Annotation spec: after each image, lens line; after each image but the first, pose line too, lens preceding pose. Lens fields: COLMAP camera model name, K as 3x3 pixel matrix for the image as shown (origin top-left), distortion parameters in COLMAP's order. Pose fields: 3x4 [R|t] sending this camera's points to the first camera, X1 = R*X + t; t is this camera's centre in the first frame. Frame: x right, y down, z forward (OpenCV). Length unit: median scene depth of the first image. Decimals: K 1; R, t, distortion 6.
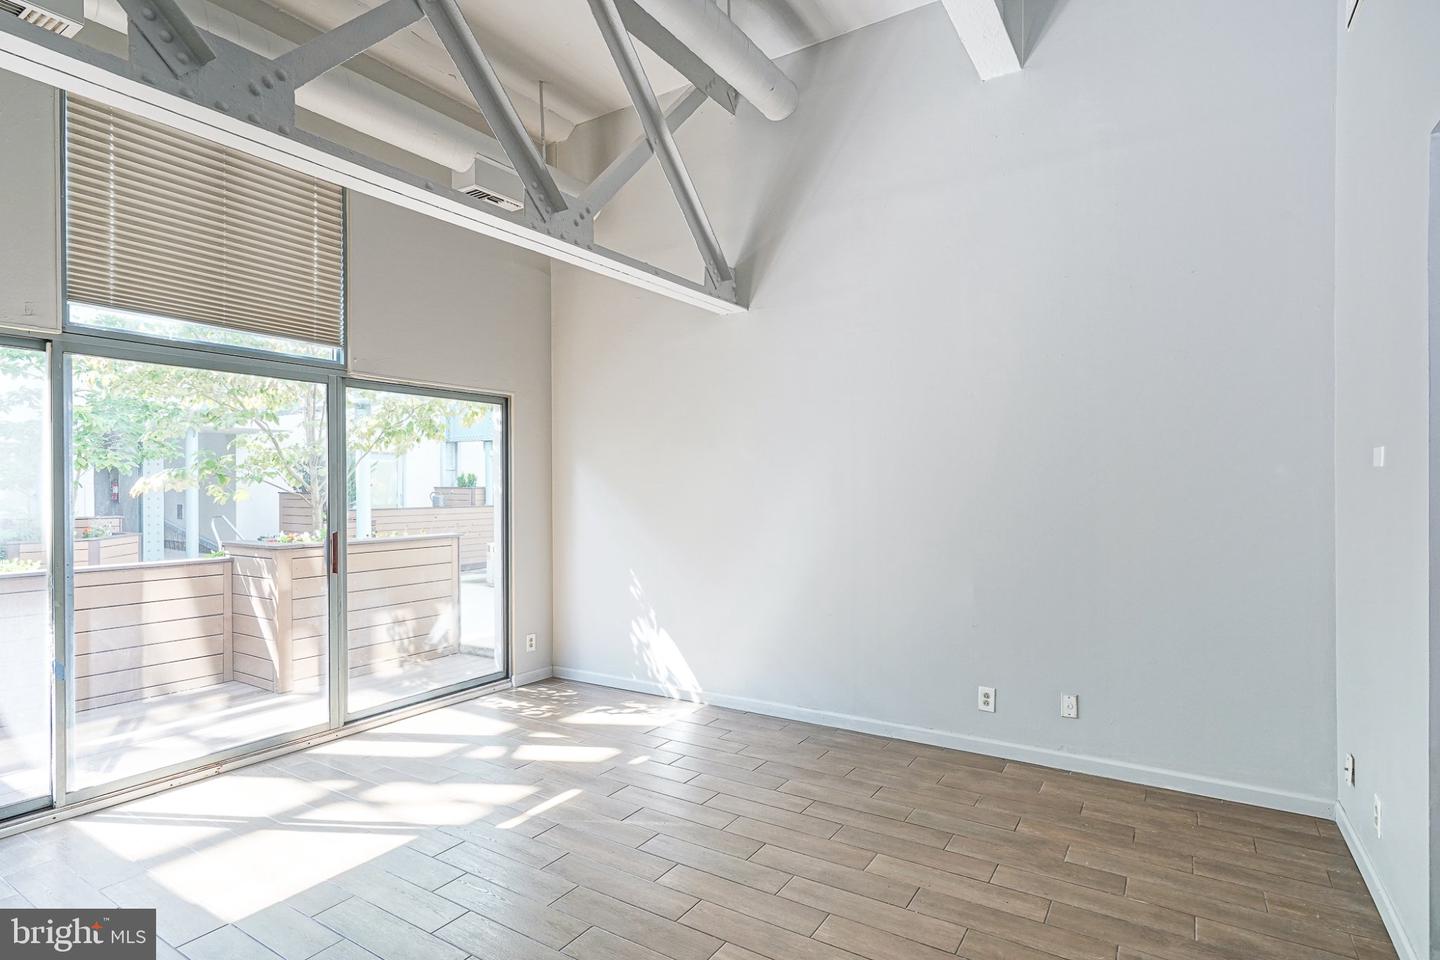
lens RADIAL K [[729.6, 0, 719.9], [0, 729.6, 498.8], [0, 0, 1]] dist [-0.010913, 0.001423]
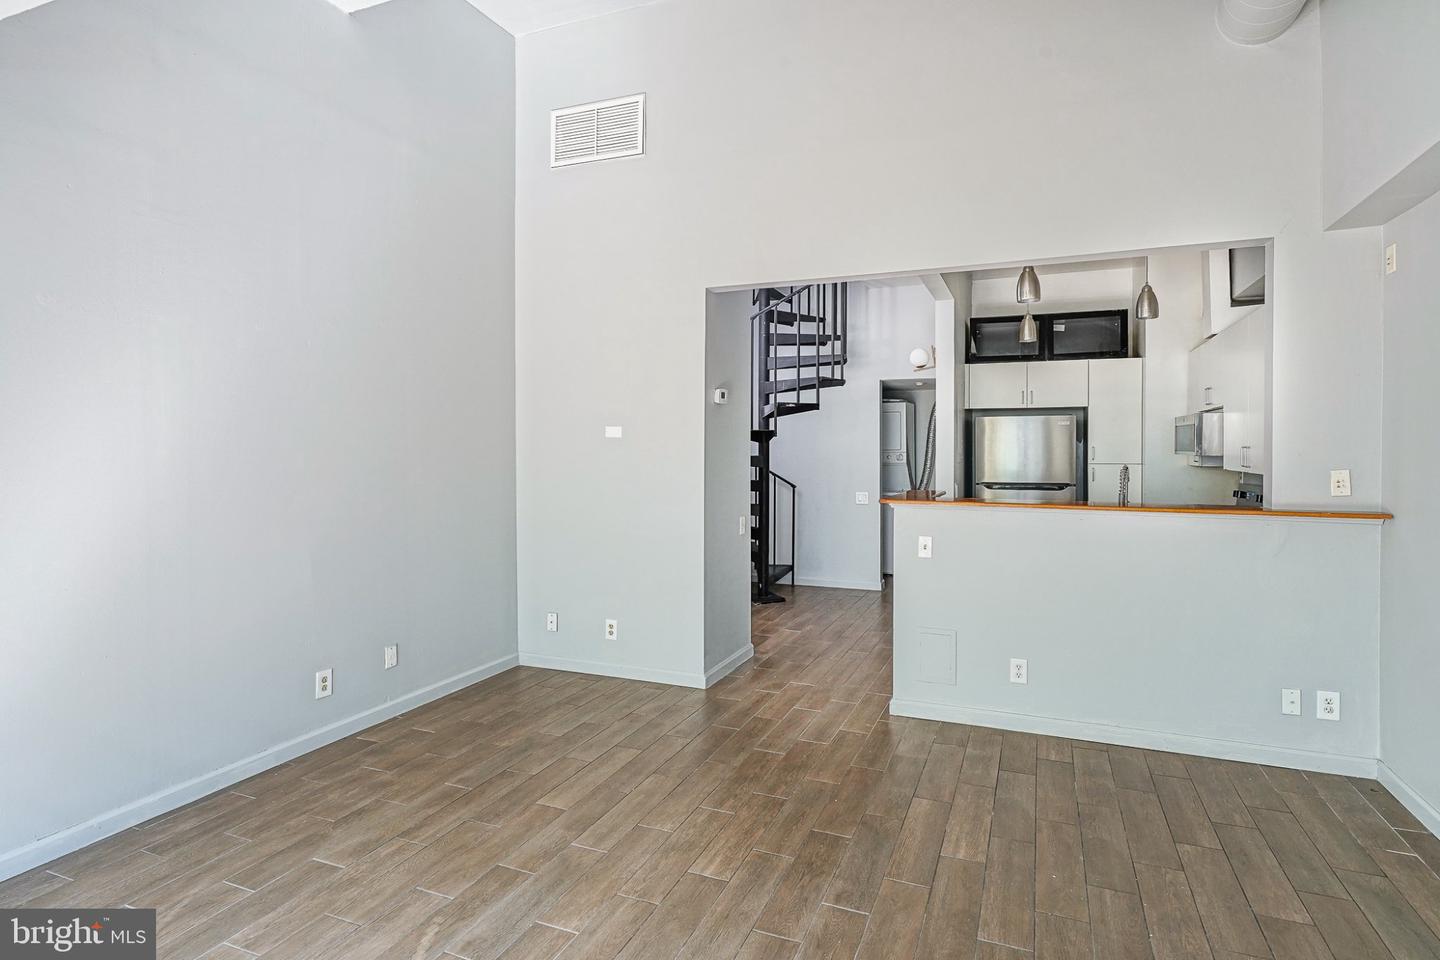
lens RADIAL K [[729.6, 0, 731.6], [0, 729.6, 445.3], [0, 0, 1]] dist [-0.010913, 0.001423]
pose [[-0.167312, 0.009720, 0.985856, -0.683155], [0.022583, 0.999727, -0.006024, -0.007123], [-0.985645, 0.021256, -0.167486, 0.708592]]
